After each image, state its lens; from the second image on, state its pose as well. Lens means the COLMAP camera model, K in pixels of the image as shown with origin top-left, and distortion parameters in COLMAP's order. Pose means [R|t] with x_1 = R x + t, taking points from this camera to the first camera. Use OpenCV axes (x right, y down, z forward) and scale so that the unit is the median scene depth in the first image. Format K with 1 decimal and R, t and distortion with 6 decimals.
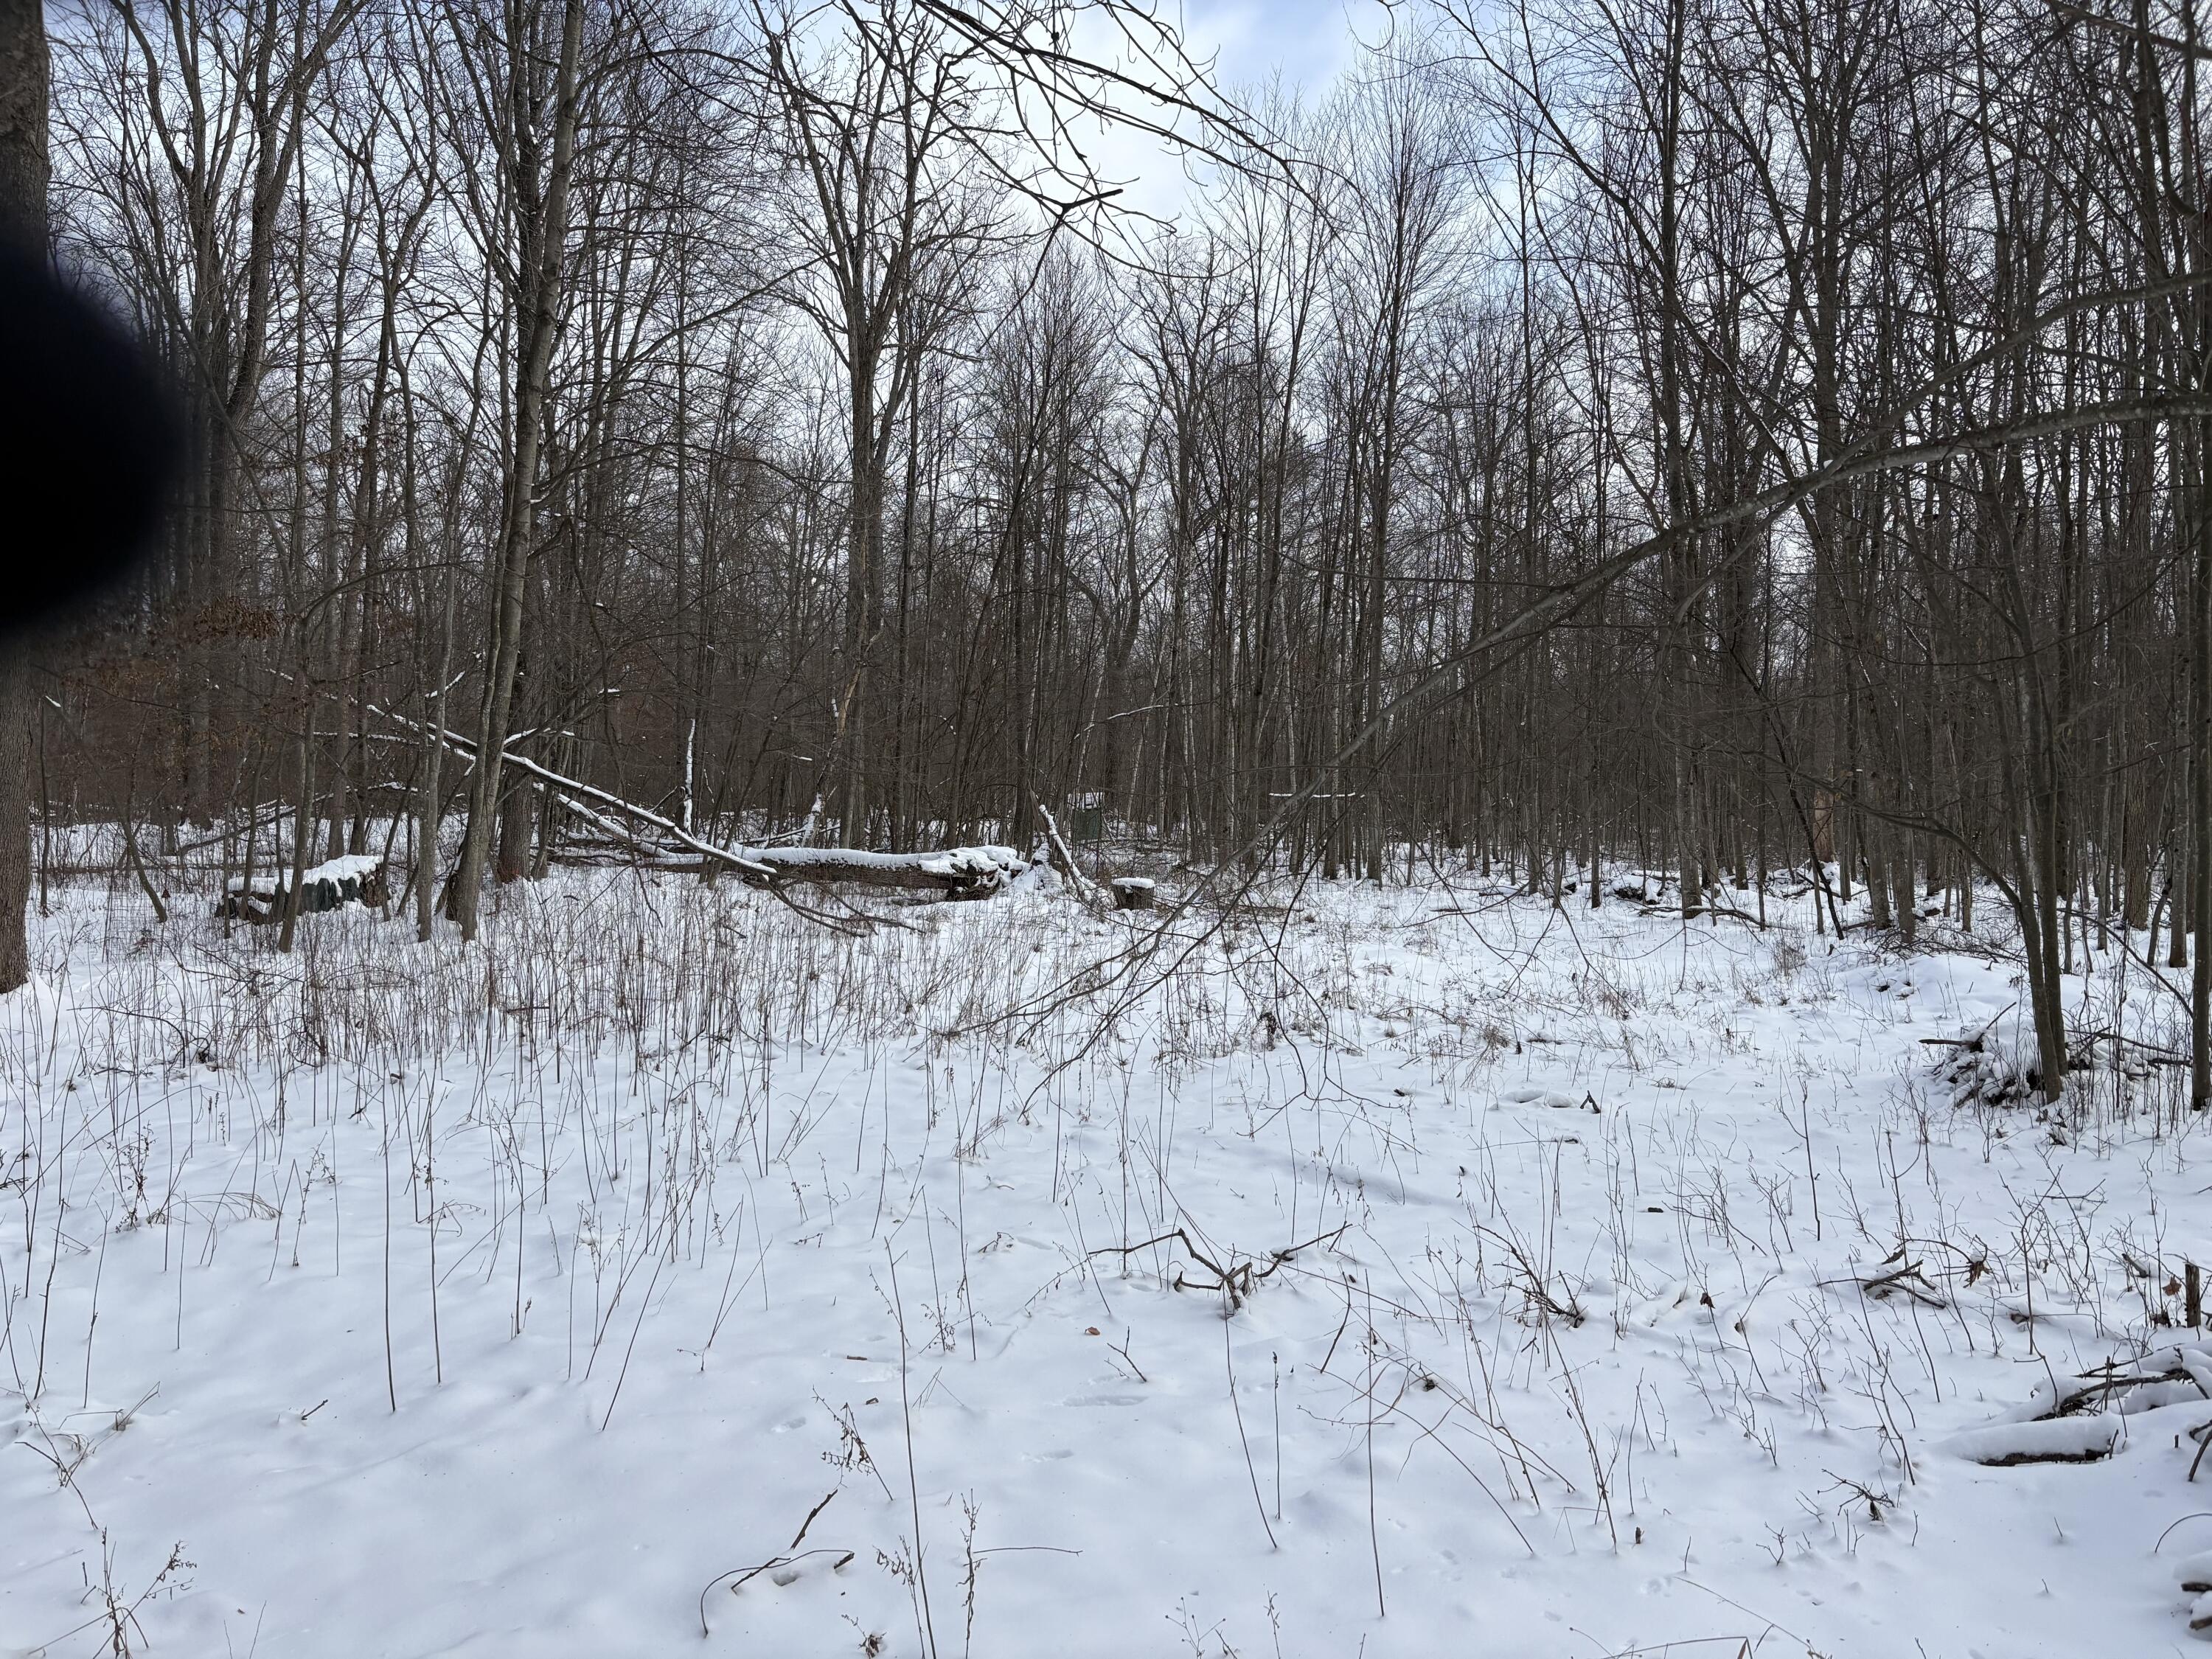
lens RADIAL K [[1673.4, 0, 1122.6], [0, 1673.4, 841.2], [0, 0, 1]] dist [0.037871, -0.032424]
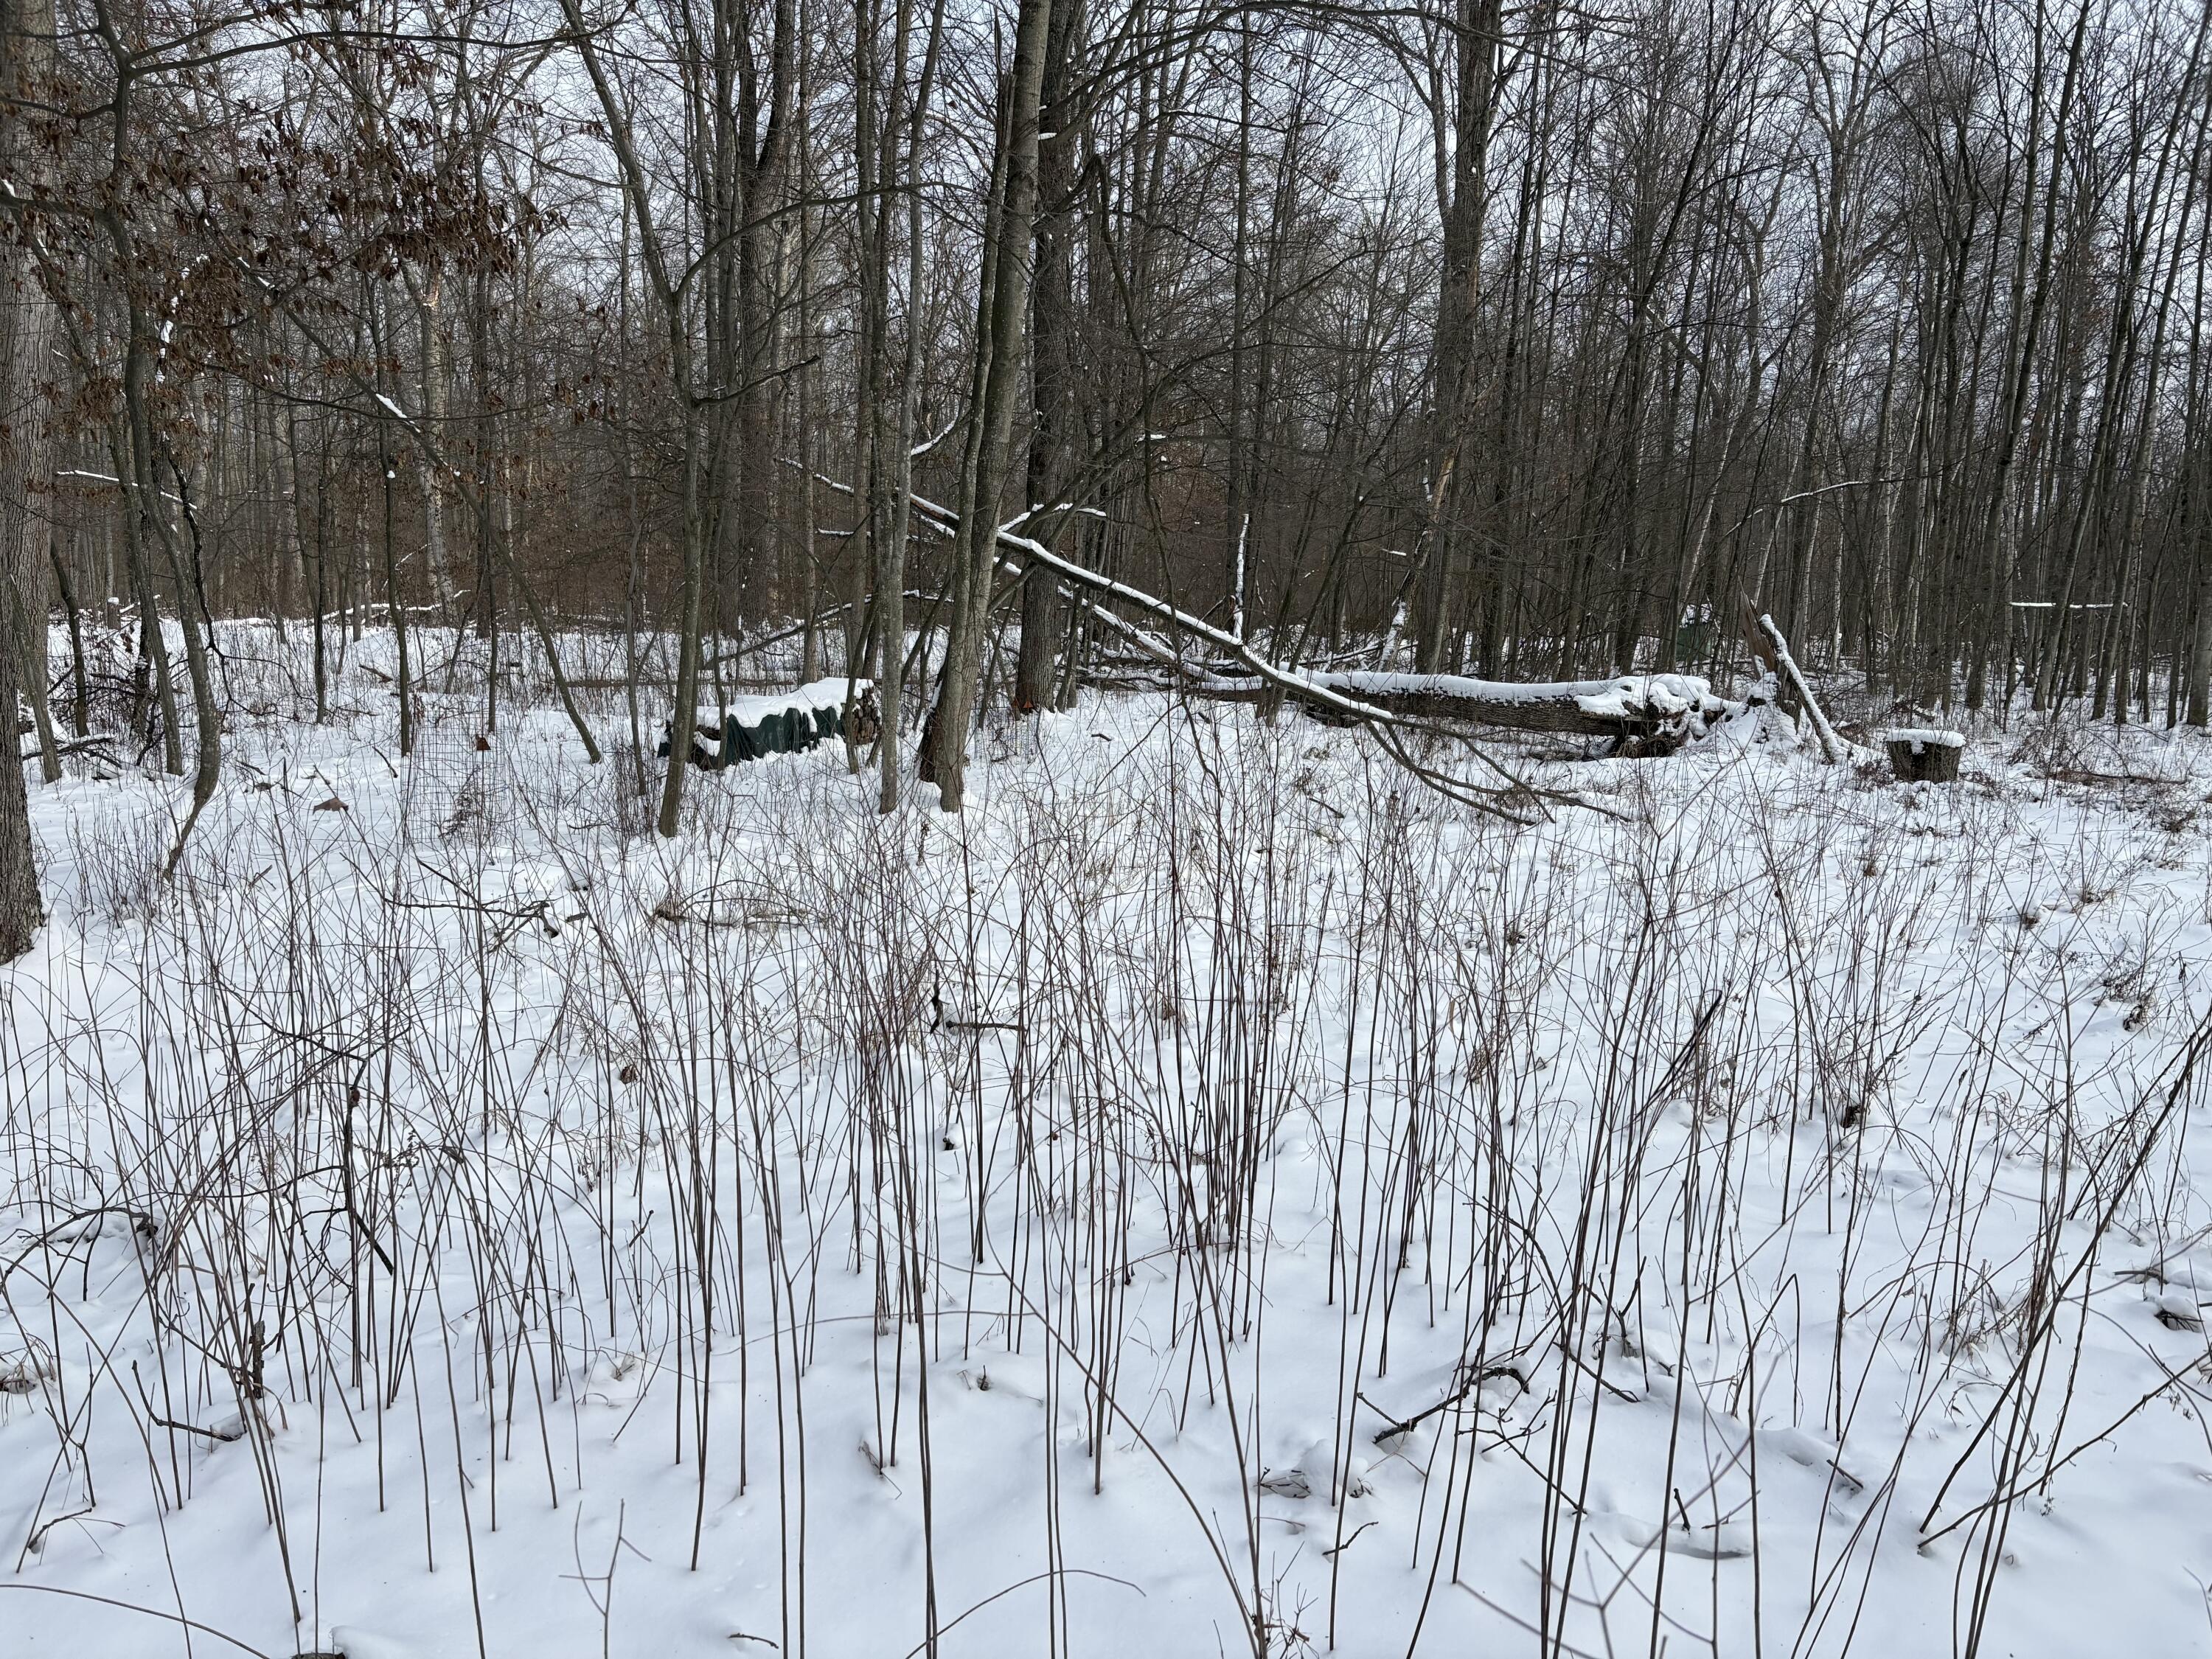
lens RADIAL K [[1673.4, 0, 1102.0], [0, 1673.4, 838.7], [0, 0, 1]] dist [0.037871, -0.032424]
pose [[0.947760, 0.045856, -0.315671, -0.081866], [-0.011837, 0.993987, 0.108853, -0.003005], [0.318765, -0.099430, 0.942604, 0.267420]]
